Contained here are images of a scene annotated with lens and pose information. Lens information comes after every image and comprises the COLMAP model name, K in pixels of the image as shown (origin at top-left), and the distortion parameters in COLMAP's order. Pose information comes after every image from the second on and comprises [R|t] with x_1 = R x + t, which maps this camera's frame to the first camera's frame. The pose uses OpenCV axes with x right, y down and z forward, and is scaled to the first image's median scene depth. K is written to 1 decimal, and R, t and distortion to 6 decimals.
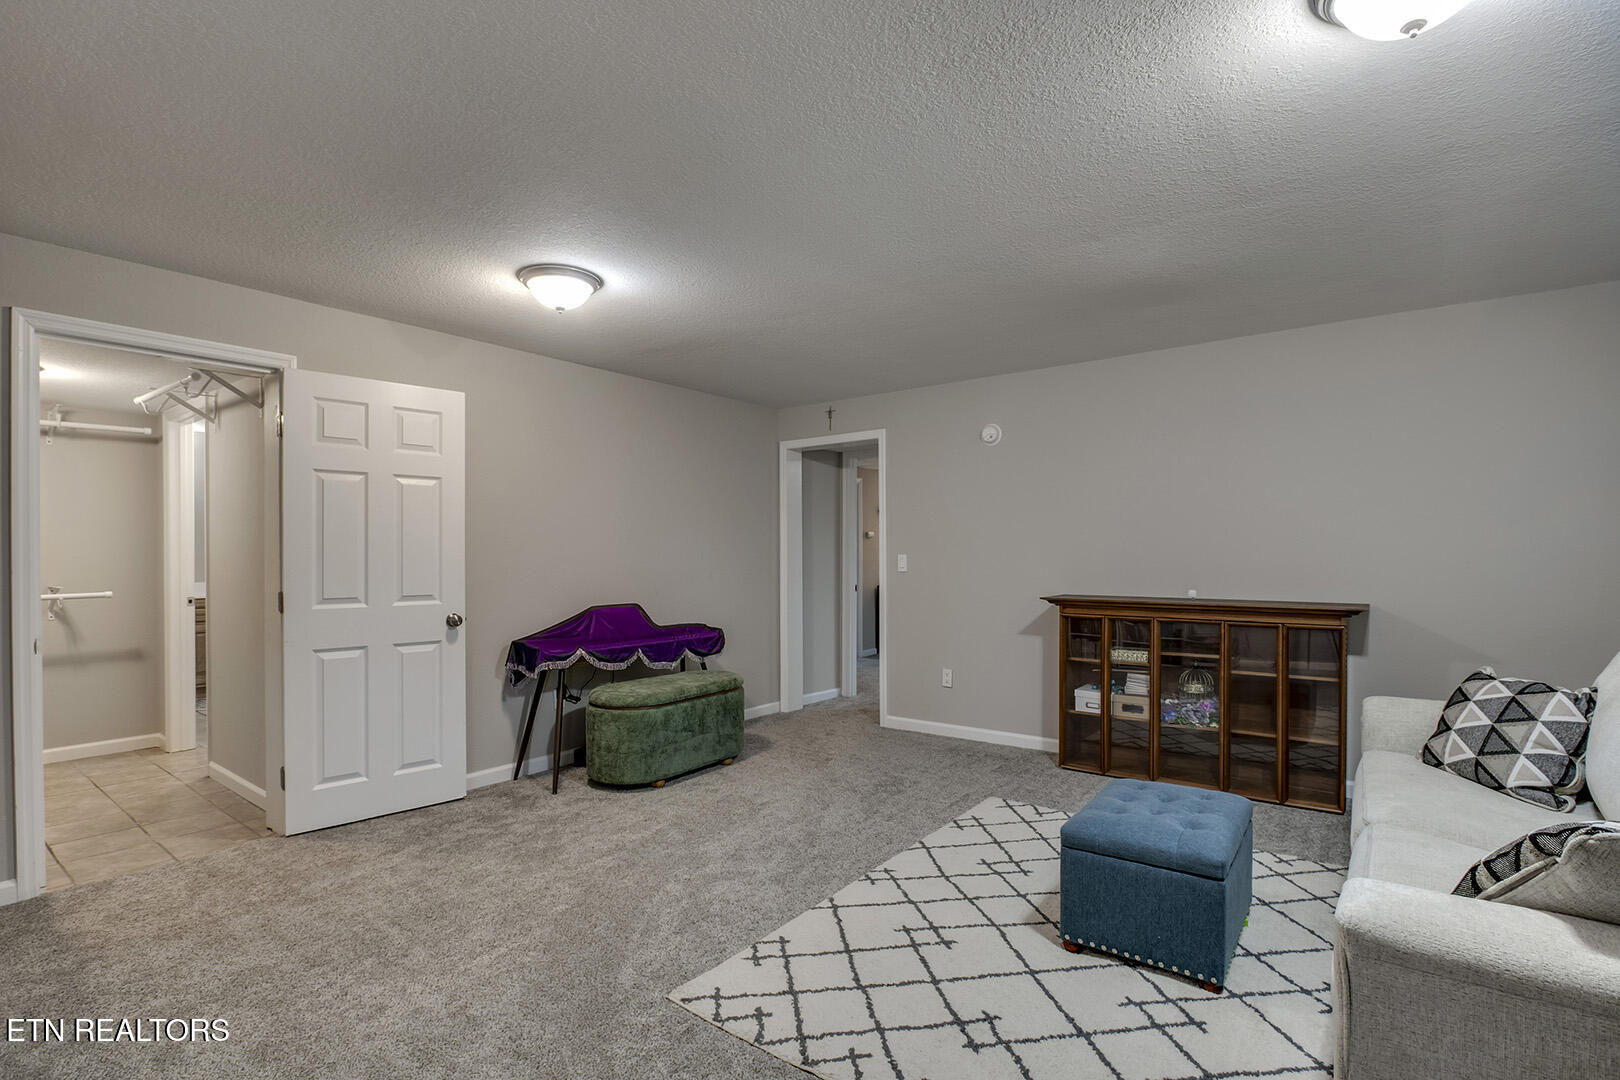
lens RADIAL K [[767.7, 0, 816.0], [0, 767.7, 548.4], [0, 0, 1]] dist [-0.023087, 0.002726]
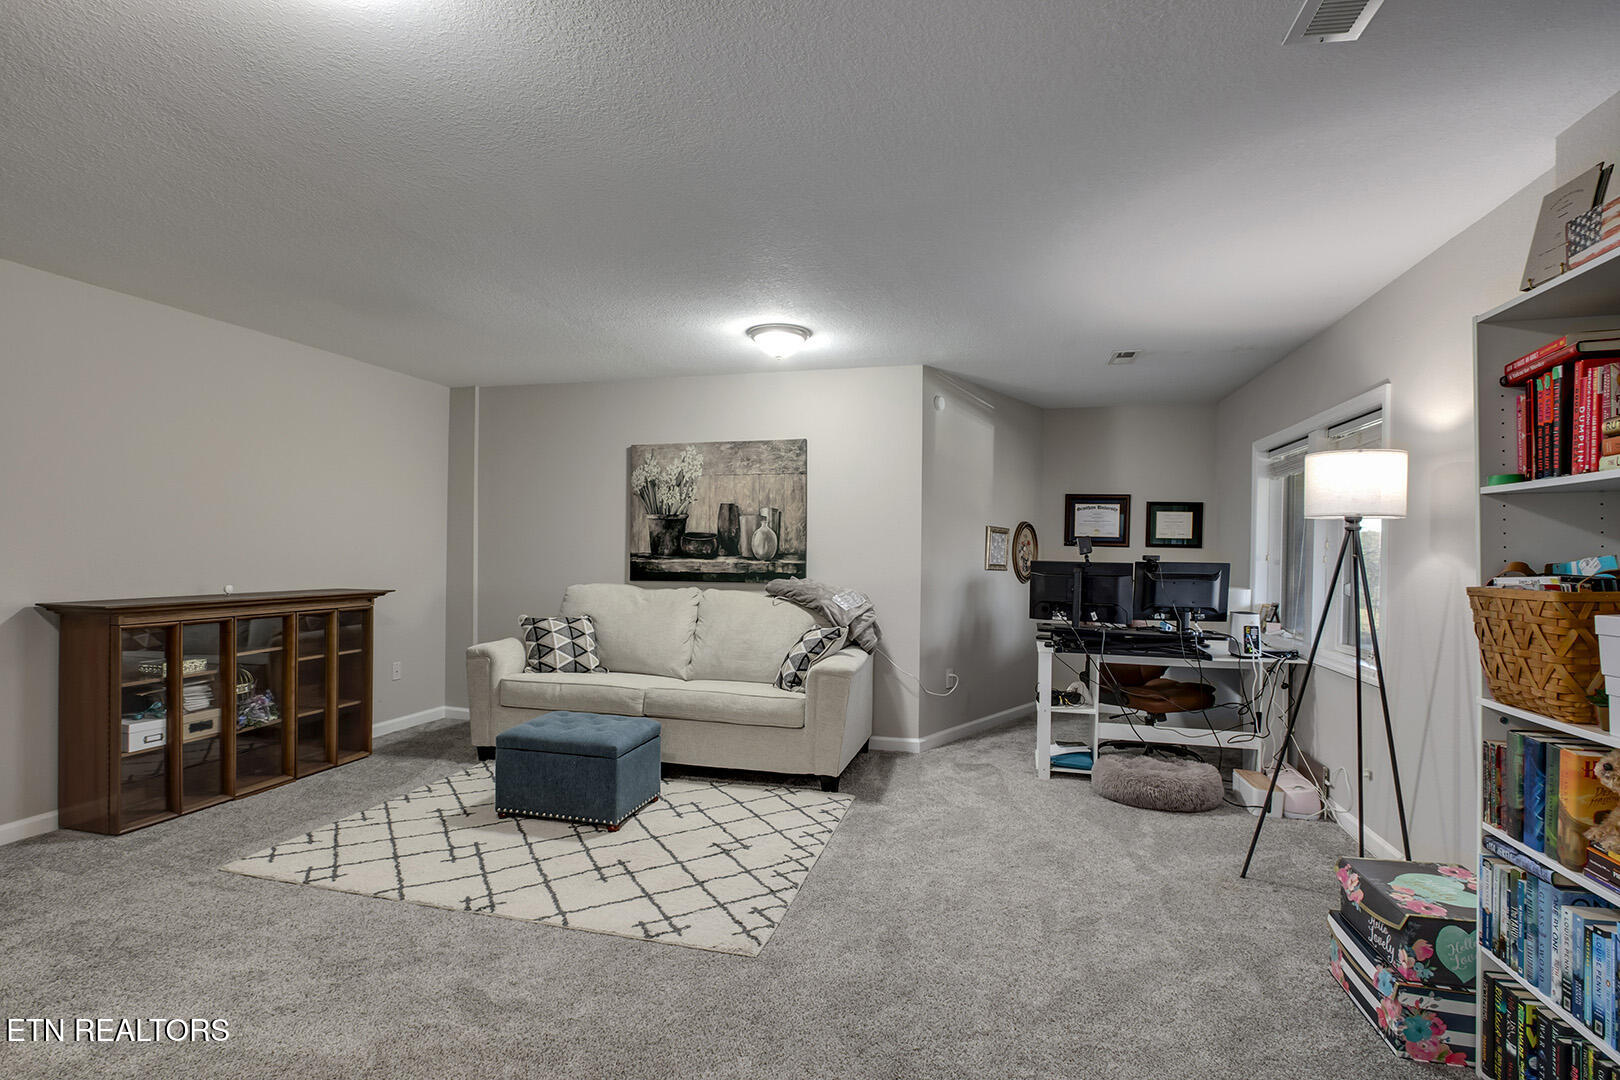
lens RADIAL K [[767.7, 0, 814.0], [0, 767.7, 545.9], [0, 0, 1]] dist [-0.023087, 0.002726]
pose [[-0.393207, 0.003264, 0.919444, -0.915710], [-0.016088, 0.999816, -0.010429, 0.006978], [-0.919309, -0.018892, -0.393083, 1.009907]]
